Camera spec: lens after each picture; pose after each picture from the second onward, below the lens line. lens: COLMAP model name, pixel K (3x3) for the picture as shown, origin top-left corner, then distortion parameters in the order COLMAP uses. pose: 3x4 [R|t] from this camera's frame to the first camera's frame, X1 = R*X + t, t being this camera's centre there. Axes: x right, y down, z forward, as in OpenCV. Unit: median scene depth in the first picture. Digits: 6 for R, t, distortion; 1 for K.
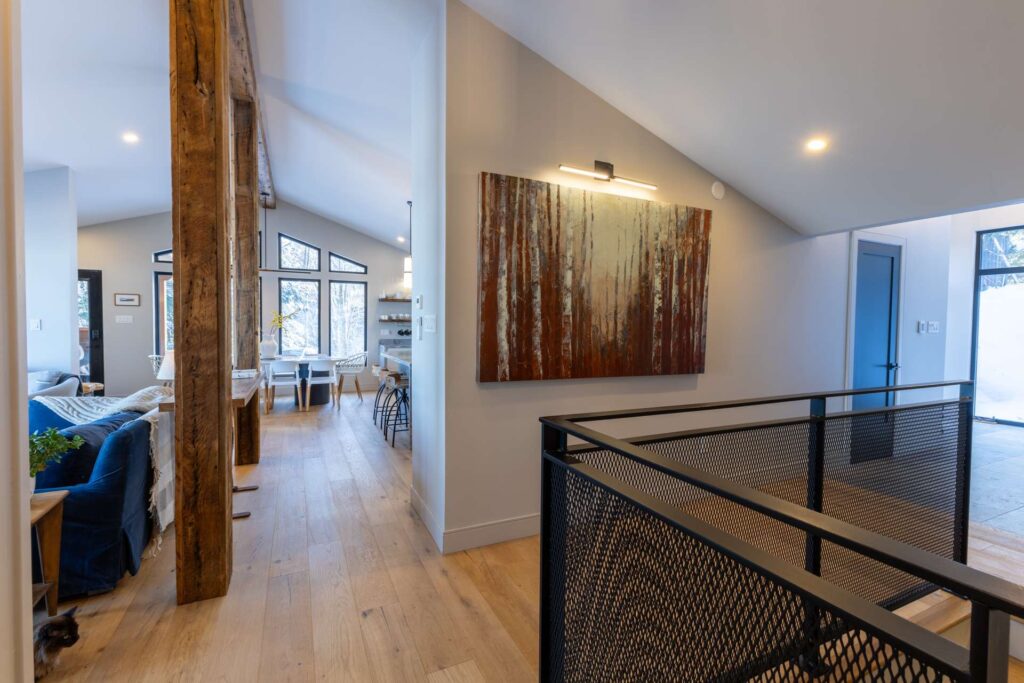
lens RADIAL K [[446.8, 0, 506.9], [0, 446.8, 340.1], [0, 0, 1]] dist [0.009781, -0.002841]
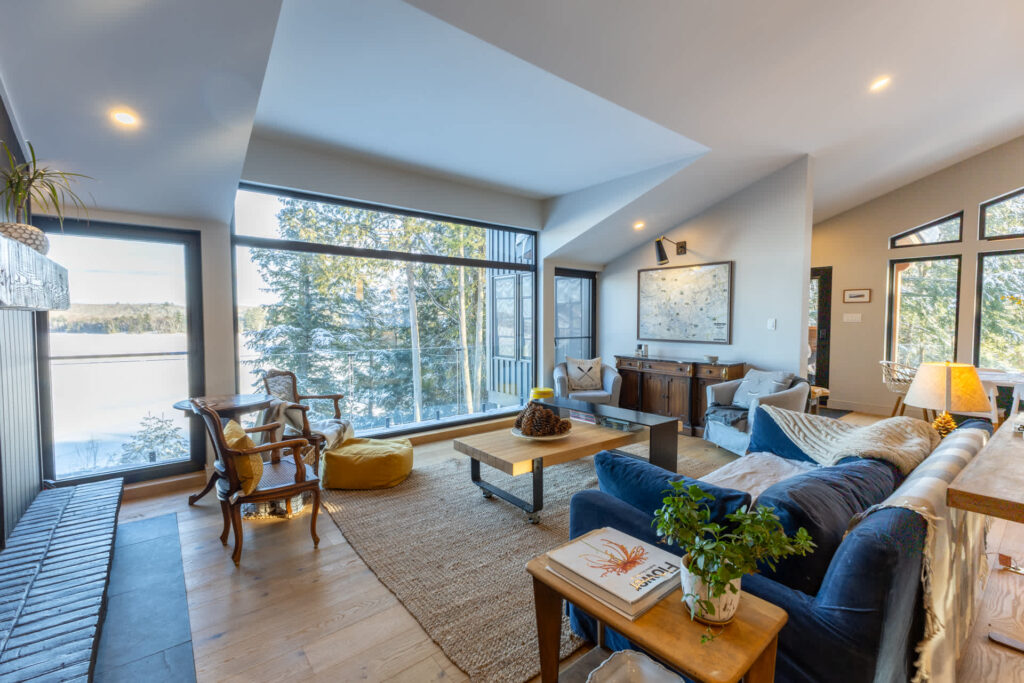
lens RADIAL K [[446.8, 0, 514.9], [0, 446.8, 339.2], [0, 0, 1]] dist [0.009781, -0.002841]
pose [[0.230167, 0.032045, -0.972623, -0.152489], [-0.031511, 0.999179, 0.025463, -0.006253], [0.972641, 0.024788, 0.230988, 0.157137]]
